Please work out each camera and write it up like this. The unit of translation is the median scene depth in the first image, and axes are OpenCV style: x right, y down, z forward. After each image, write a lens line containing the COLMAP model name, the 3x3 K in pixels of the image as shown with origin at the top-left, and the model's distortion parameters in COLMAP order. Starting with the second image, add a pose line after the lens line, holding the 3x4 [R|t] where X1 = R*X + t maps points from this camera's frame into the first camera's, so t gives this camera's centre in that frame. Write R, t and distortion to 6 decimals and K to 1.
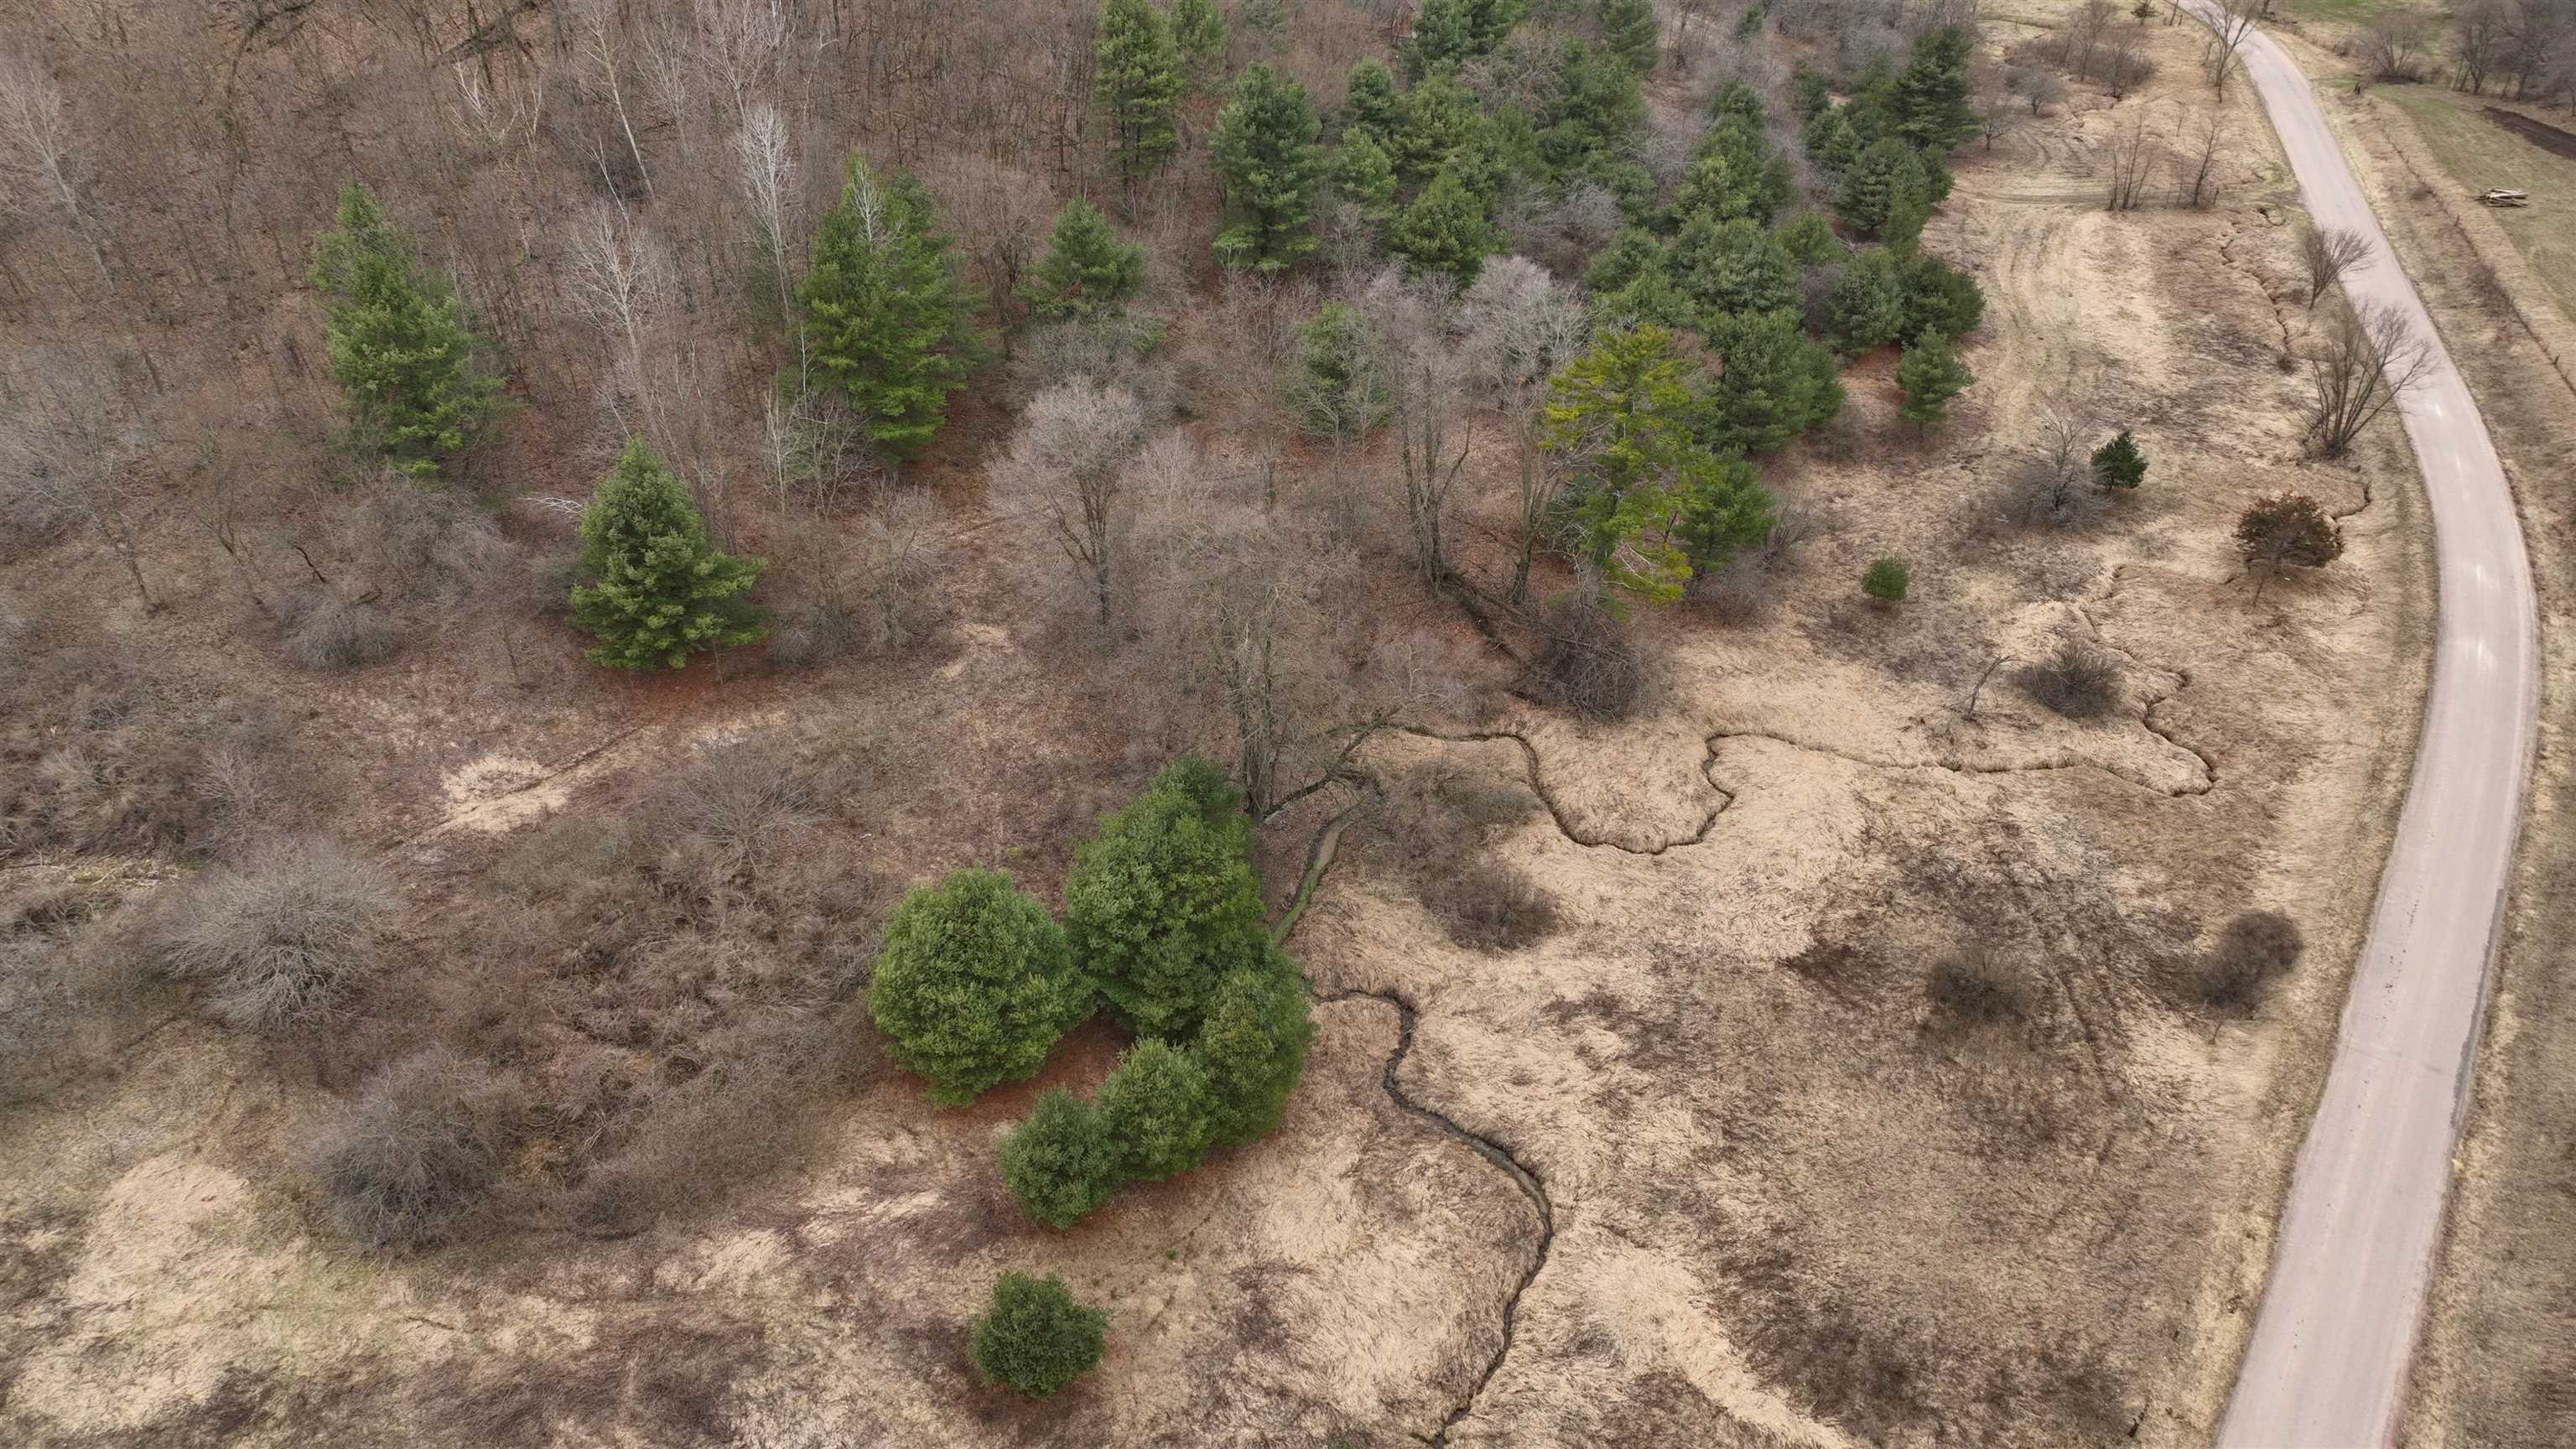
lens RADIAL K [[1814.1, 0, 1289.5], [0, 1814.1, 723.2], [0, 0, 1]] dist [-0.002640, 0.019291]
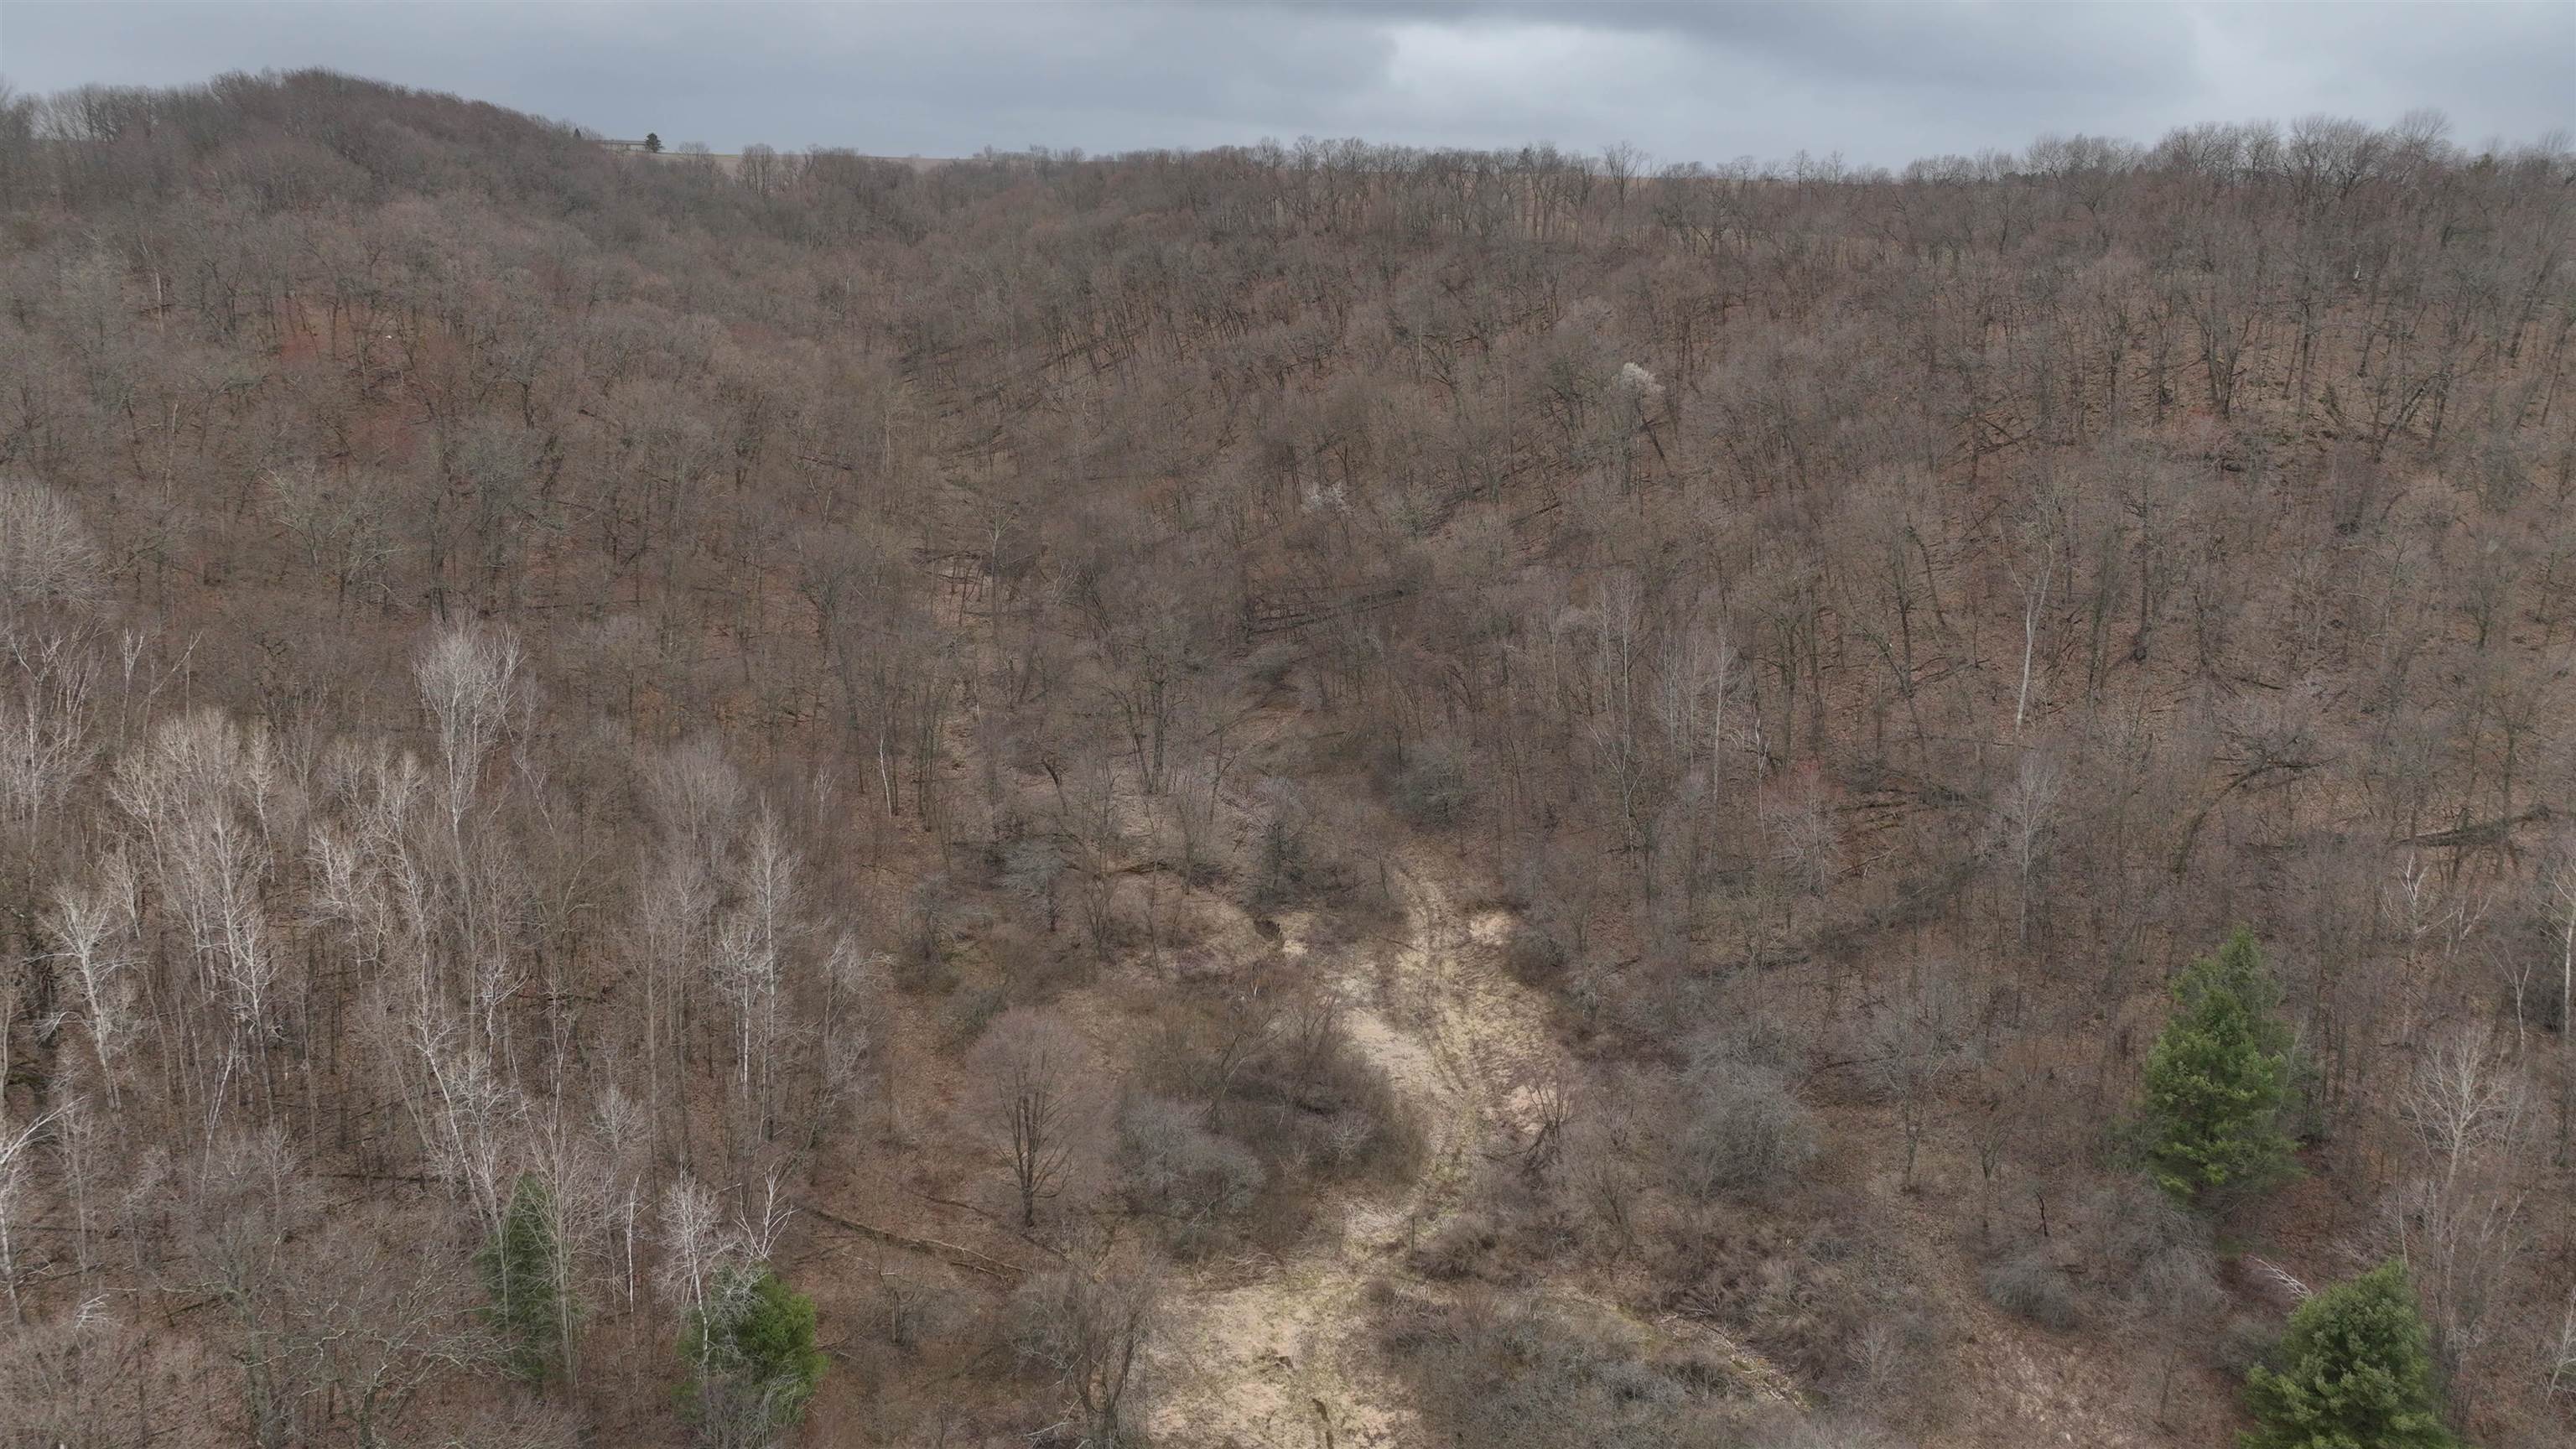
lens RADIAL K [[1814.1, 0, 1298.2], [0, 1814.1, 725.5], [0, 0, 1]] dist [-0.002640, 0.019291]
pose [[0.503412, 0.236011, -0.831189, 0.074416], [-0.514255, 0.854880, -0.068722, -0.037127], [0.694348, 0.462038, 0.551727, -0.047705]]
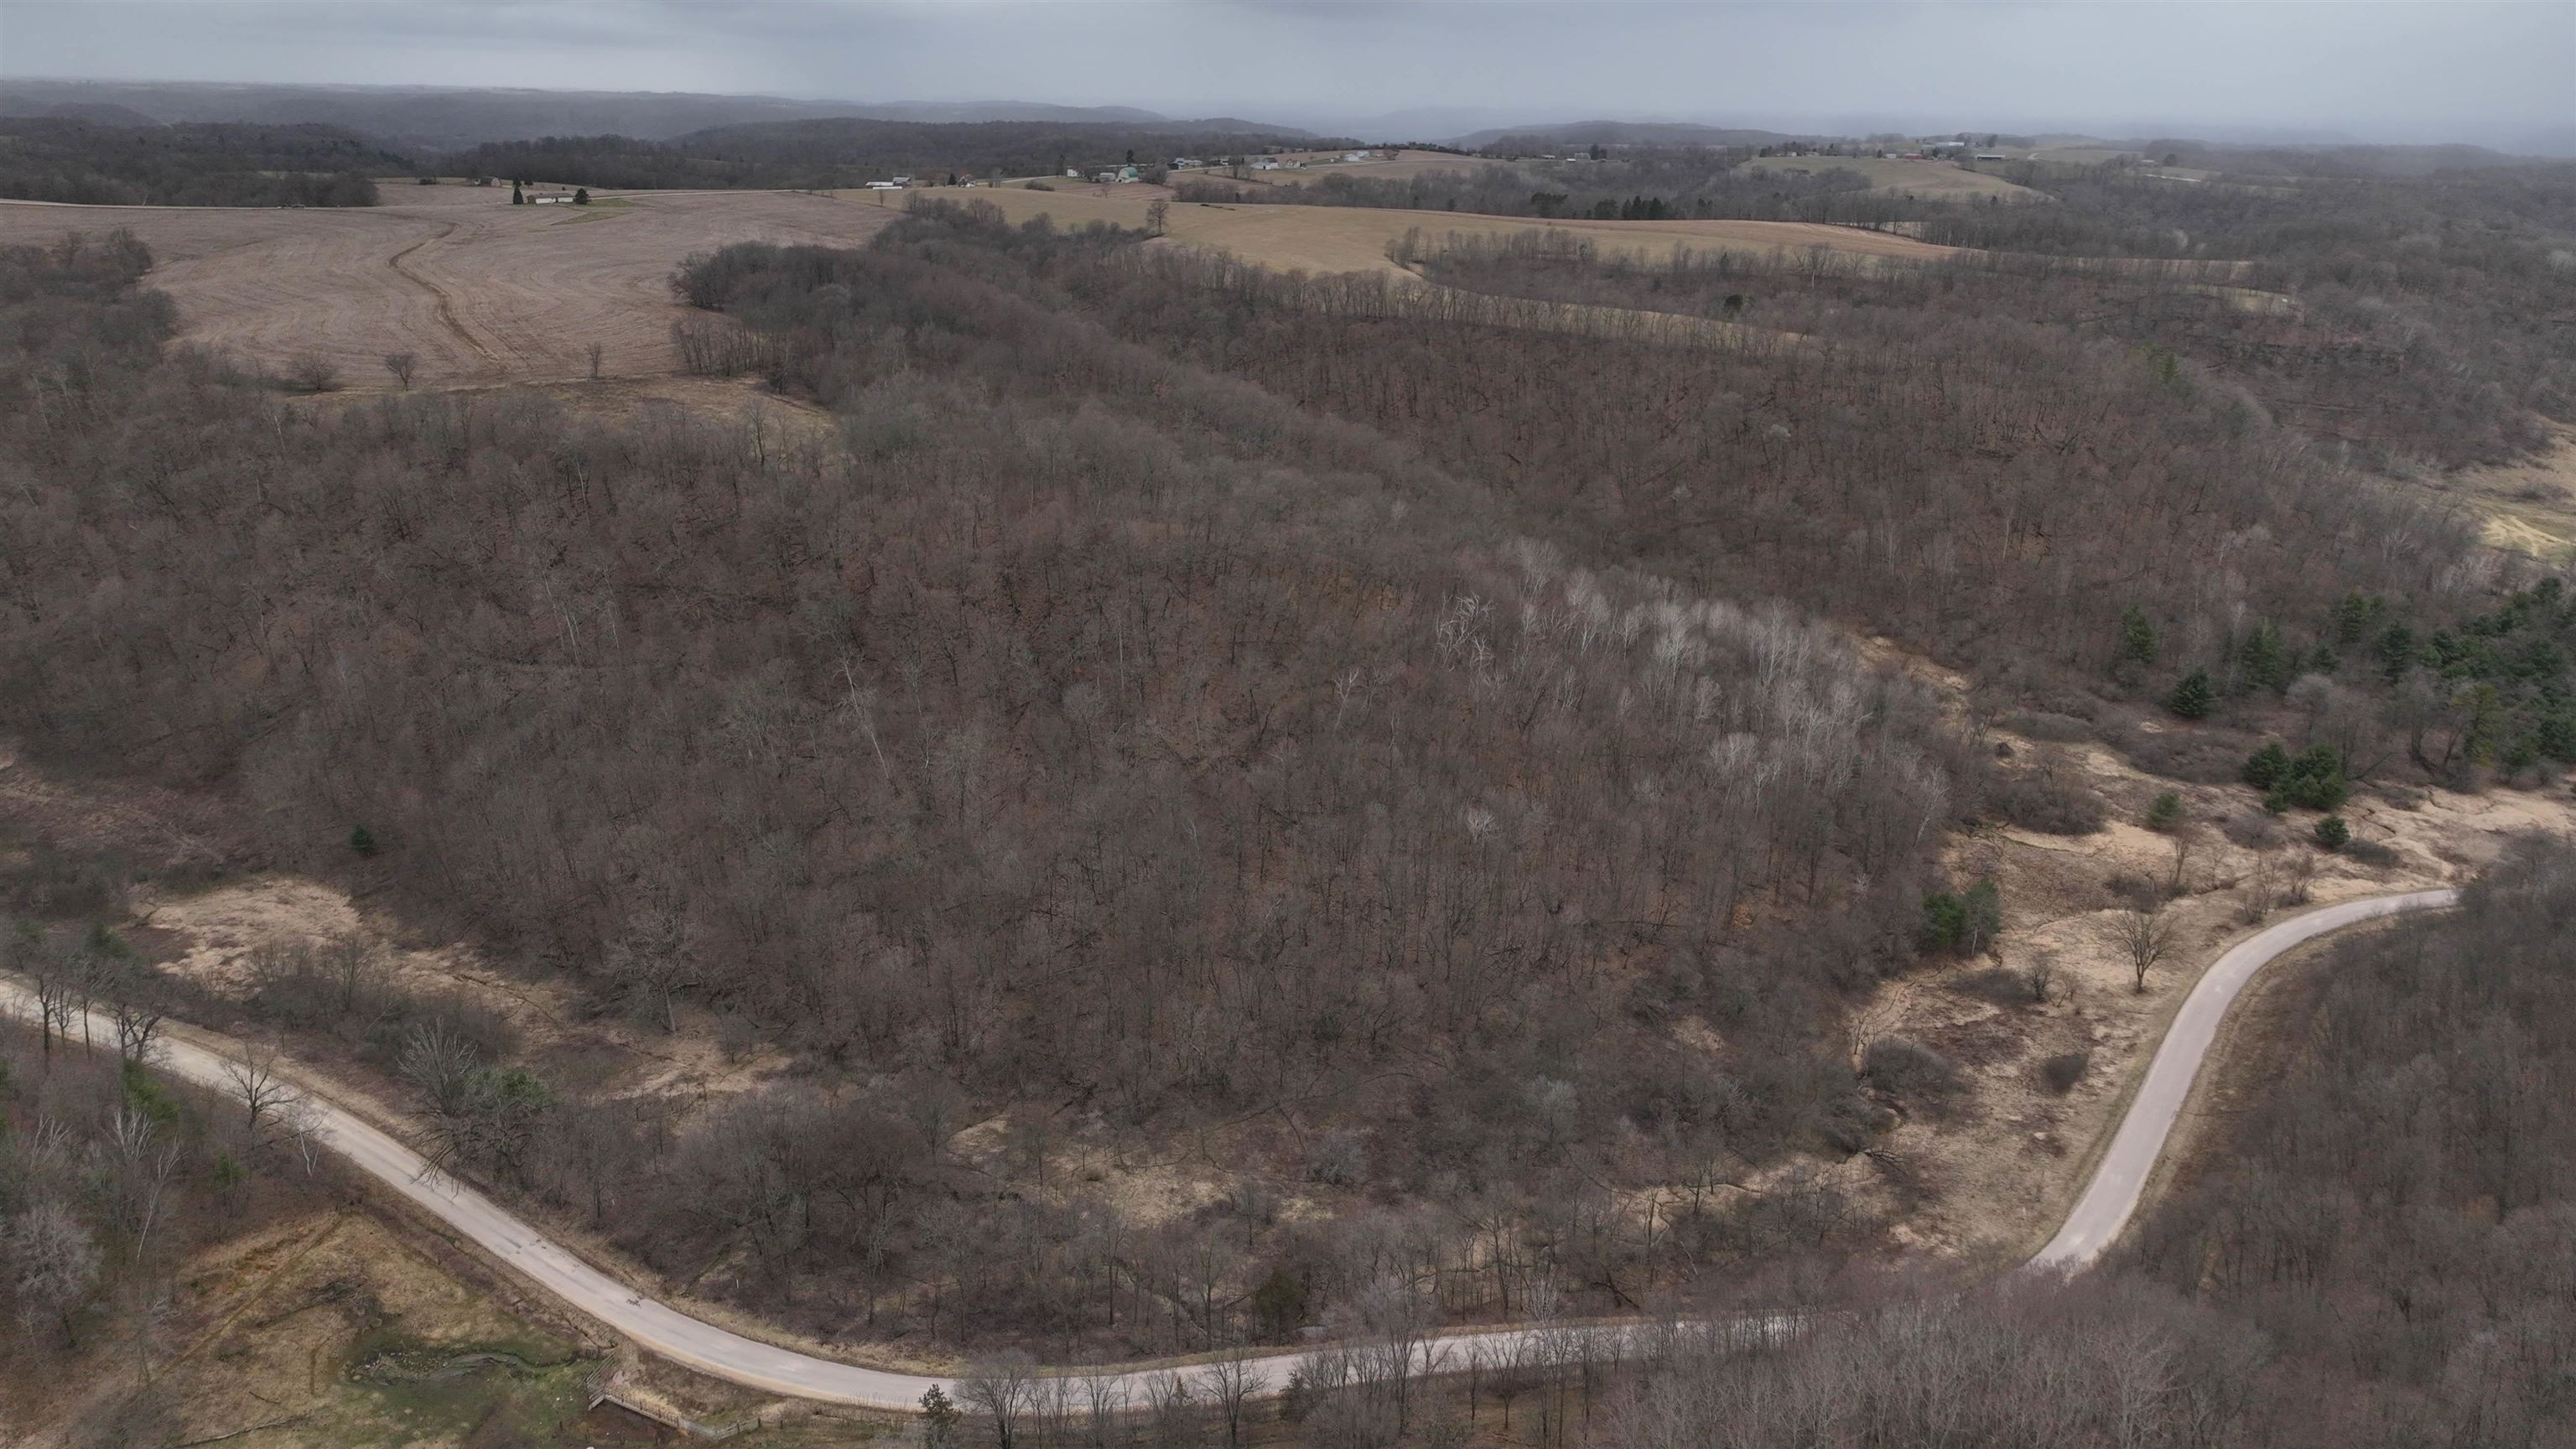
lens RADIAL K [[1814.1, 0, 1291.2], [0, 1814.1, 741.3], [0, 0, 1]] dist [-0.002640, 0.019291]
pose [[0.805046, 0.201759, -0.557848, 0.344319], [-0.354280, 0.917783, -0.179332, 1.561580], [0.475802, 0.342004, 0.810337, -3.478344]]
